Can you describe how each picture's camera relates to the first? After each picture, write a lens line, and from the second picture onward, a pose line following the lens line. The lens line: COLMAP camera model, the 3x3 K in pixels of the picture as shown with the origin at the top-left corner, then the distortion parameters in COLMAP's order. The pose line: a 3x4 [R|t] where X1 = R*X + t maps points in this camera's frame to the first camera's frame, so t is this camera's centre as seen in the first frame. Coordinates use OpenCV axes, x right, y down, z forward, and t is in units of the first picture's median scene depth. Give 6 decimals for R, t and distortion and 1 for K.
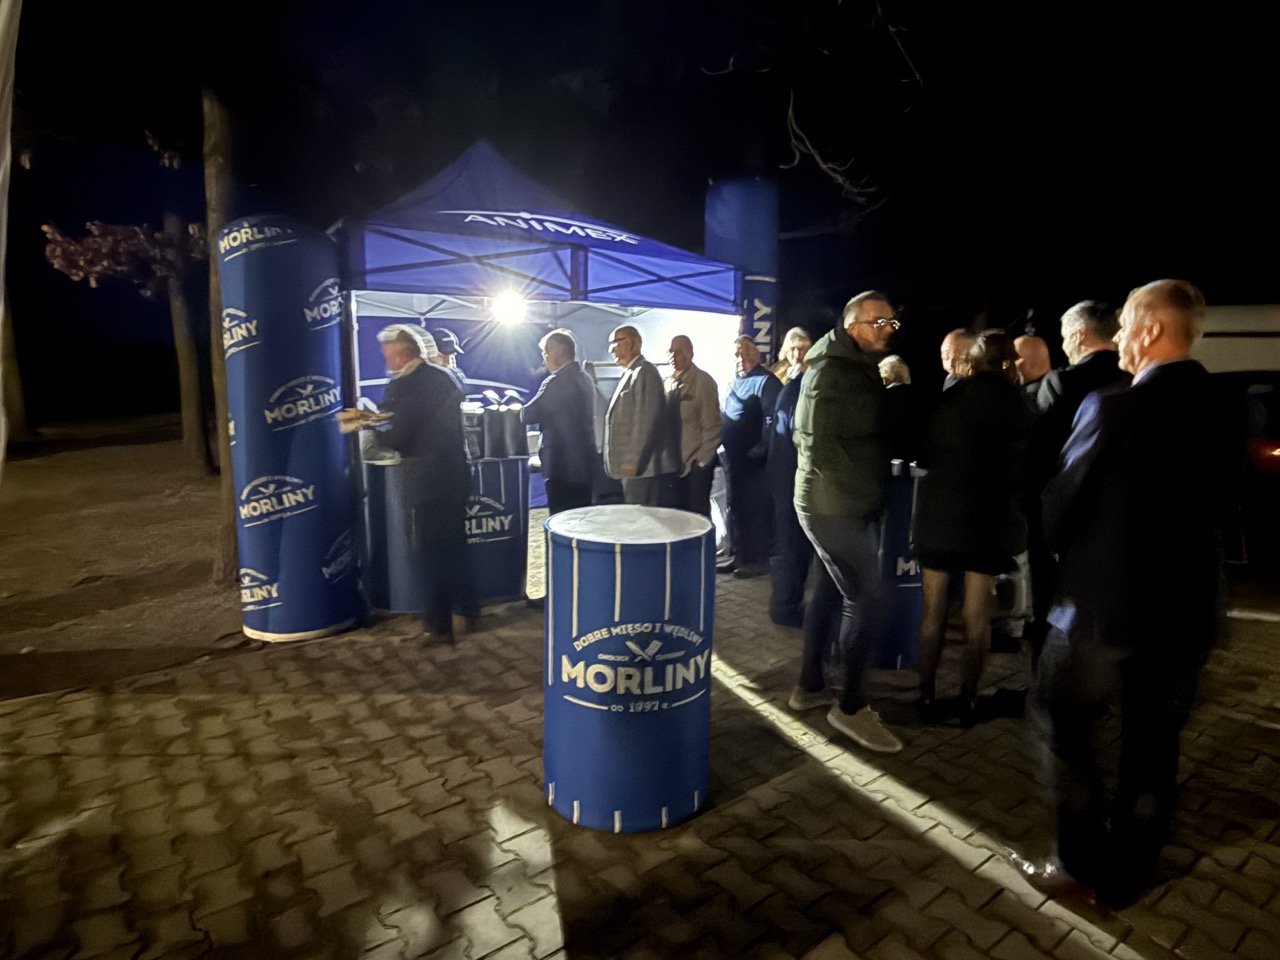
lens RADIAL K [[748.0, 0, 638.1], [0, 748.0, 480.2], [0, 0, 1]] dist [-0.000524, 0.001075]
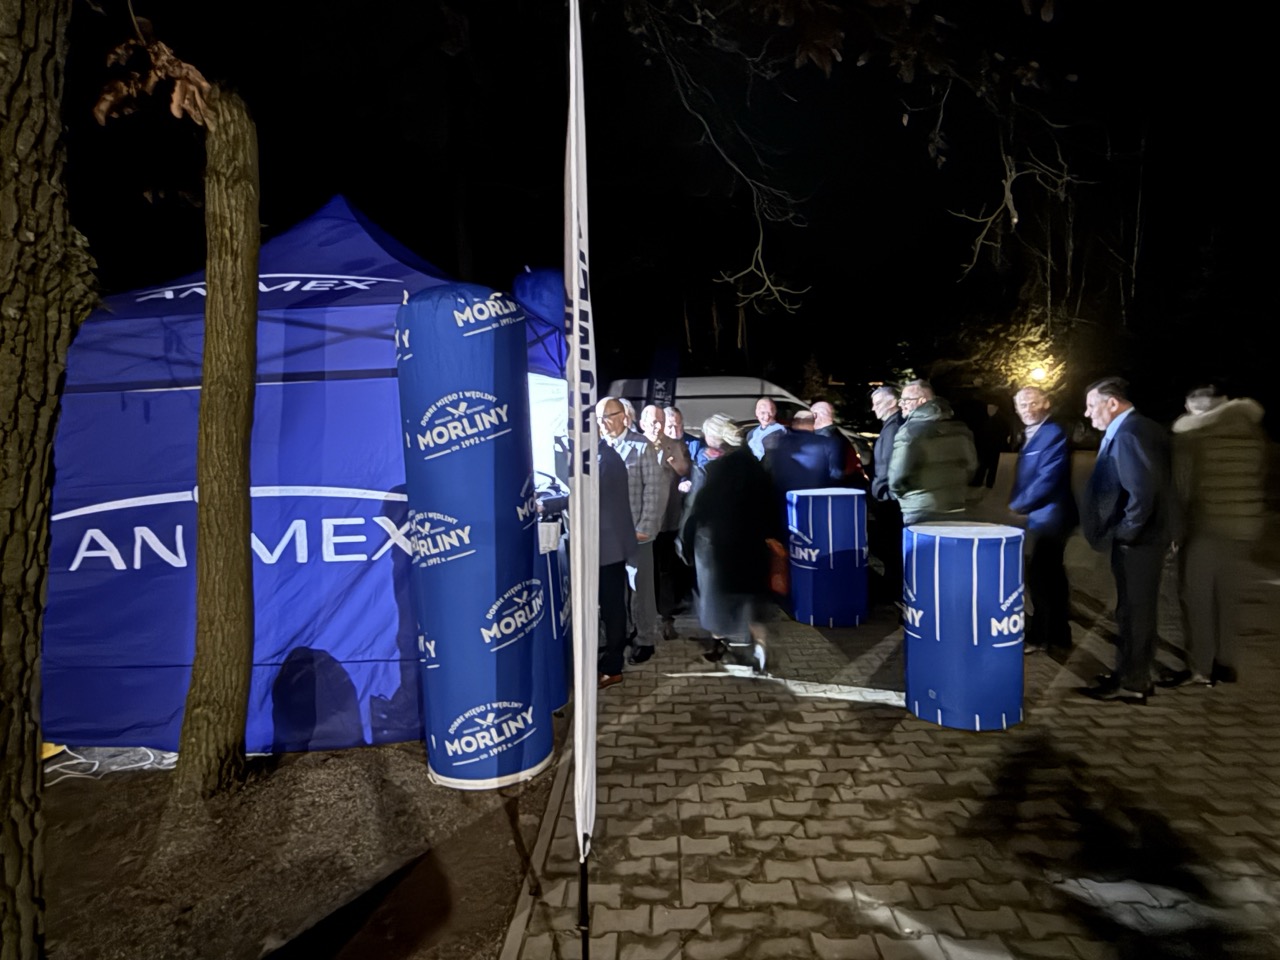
lens RADIAL K [[748.0, 0, 637.4], [0, 748.0, 480.1], [0, 0, 1]] dist [-0.000524, 0.001075]
pose [[0.642695, -0.103440, 0.759107, -1.274023], [0.166795, 0.985968, -0.006862, -0.113825], [-0.747745, 0.131025, 0.650930, 0.393628]]
